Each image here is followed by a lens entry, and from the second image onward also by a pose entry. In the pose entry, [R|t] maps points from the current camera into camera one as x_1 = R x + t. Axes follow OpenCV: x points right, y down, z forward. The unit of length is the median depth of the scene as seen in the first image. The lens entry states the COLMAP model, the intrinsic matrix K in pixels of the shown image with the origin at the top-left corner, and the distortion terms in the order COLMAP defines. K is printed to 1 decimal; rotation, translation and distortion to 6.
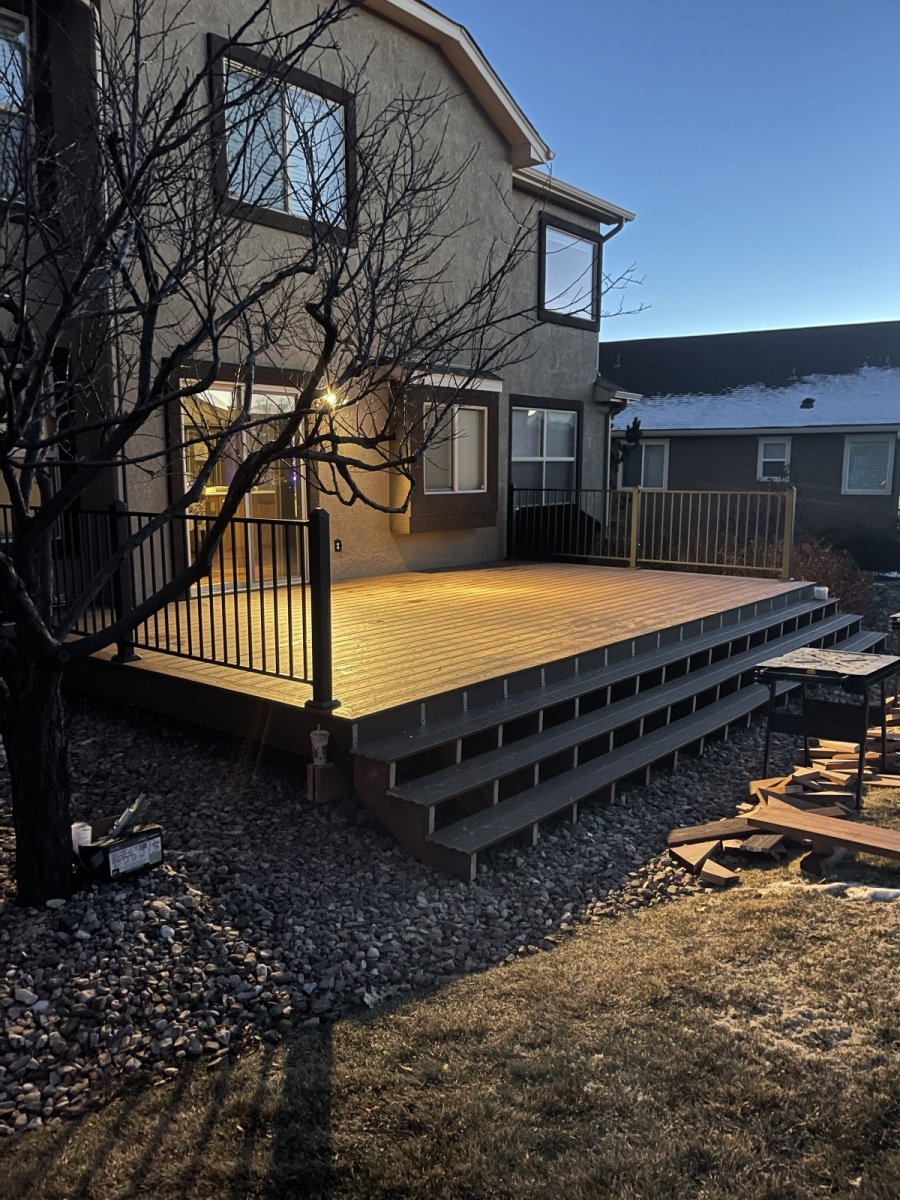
lens RADIAL K [[902.1, 0, 453.9], [0, 902.1, 605.6], [0, 0, 1]] dist [0.060666, -0.077390]
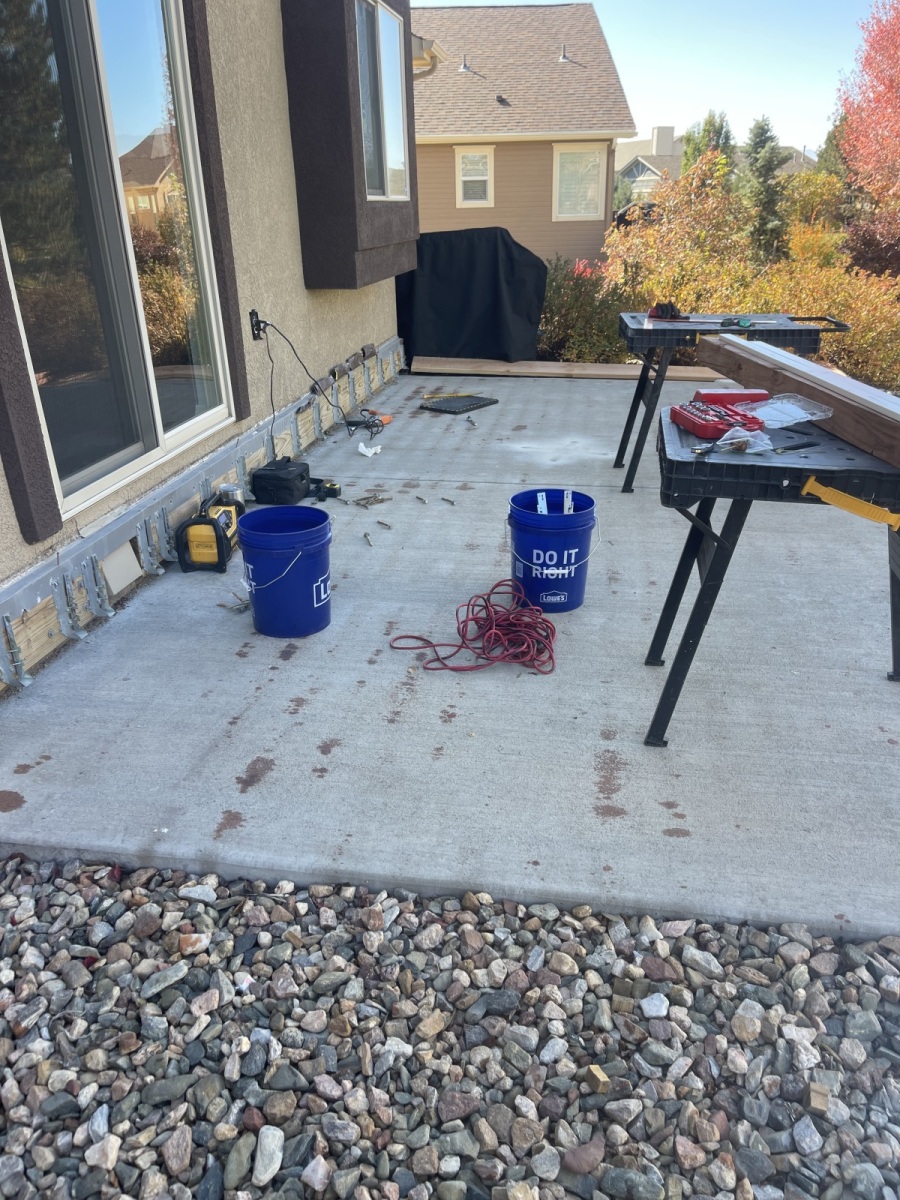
lens RADIAL K [[905.9, 0, 458.7], [0, 905.9, 614.5], [0, 0, 1]] dist [0.068329, -0.101163]
pose [[0.860691, -0.224719, 0.456851, -0.498018], [0.098777, 0.953974, 0.283154, -0.086201], [-0.499454, -0.198582, 0.843274, 0.980446]]
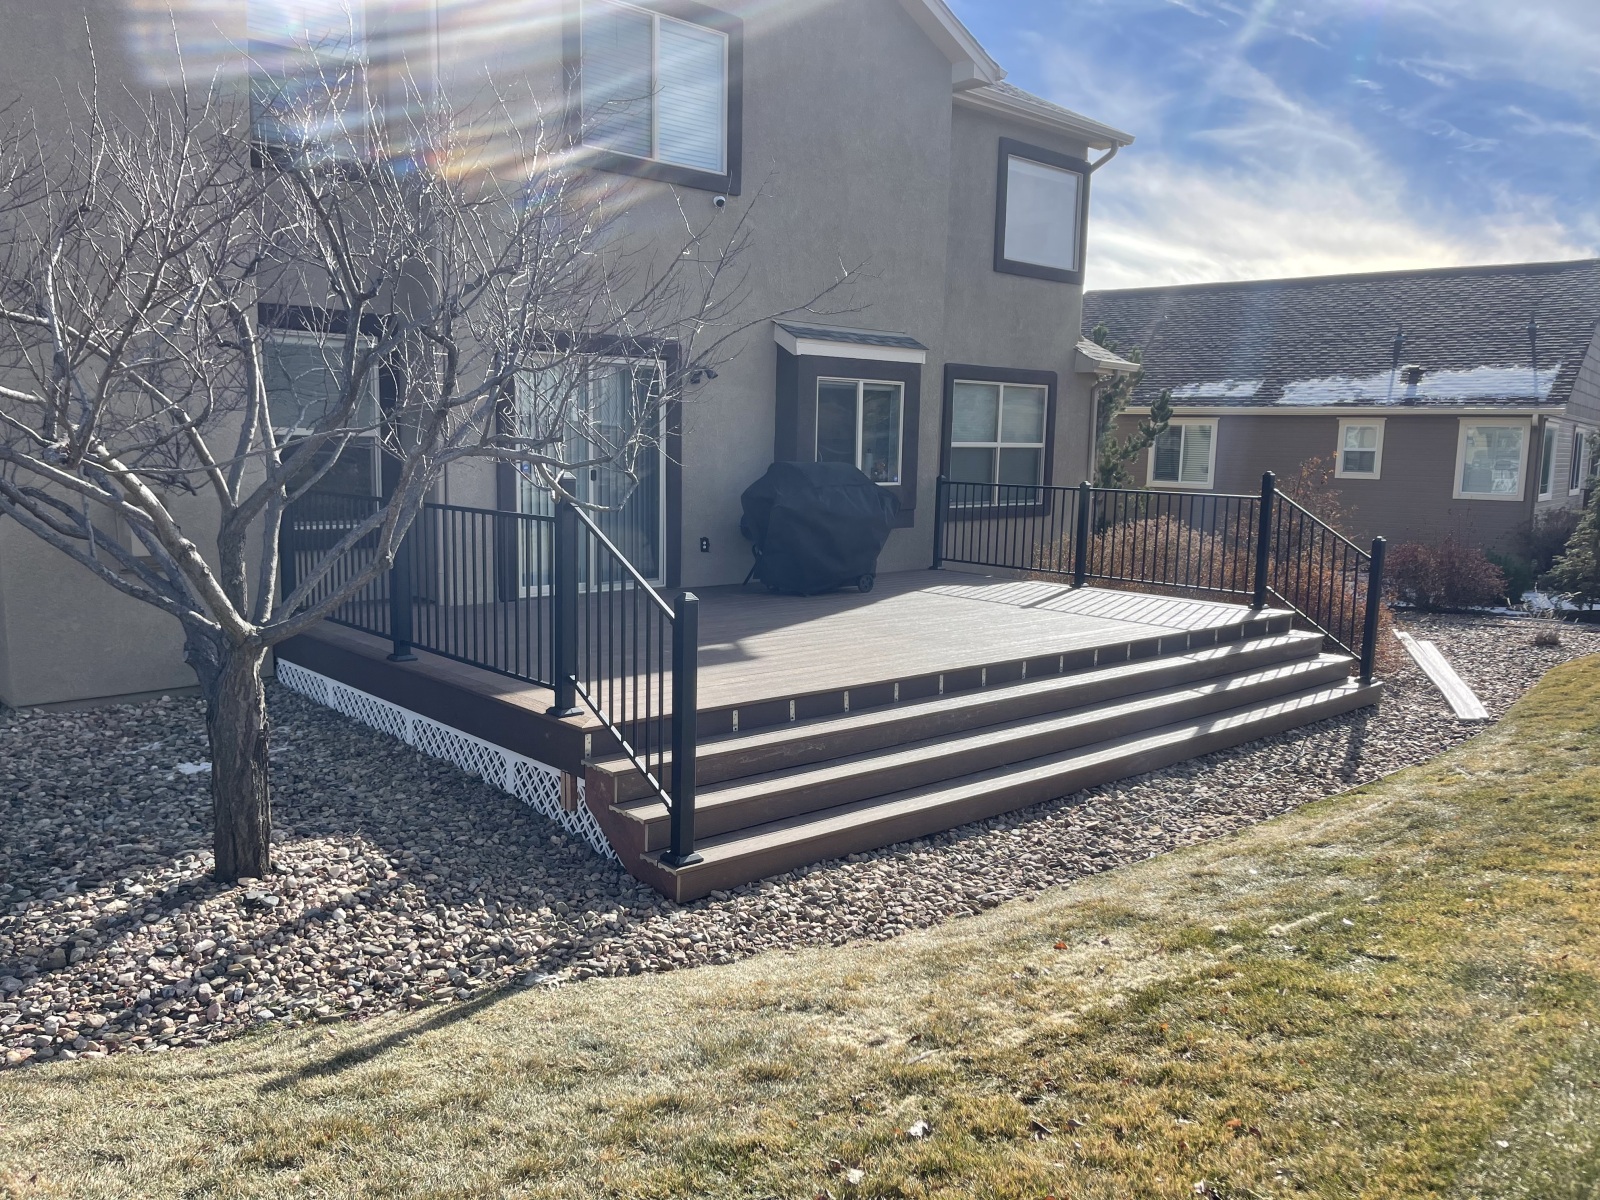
lens RADIAL K [[1202.7, 0, 808.2], [0, 1202.7, 599.0], [0, 0, 1]] dist [0.060666, -0.077390]
pose [[0.988449, 0.040116, -0.146150, 0.239994], [-0.043517, 0.998850, -0.020144, 0.005242], [0.145174, 0.026271, 0.989057, -0.174239]]
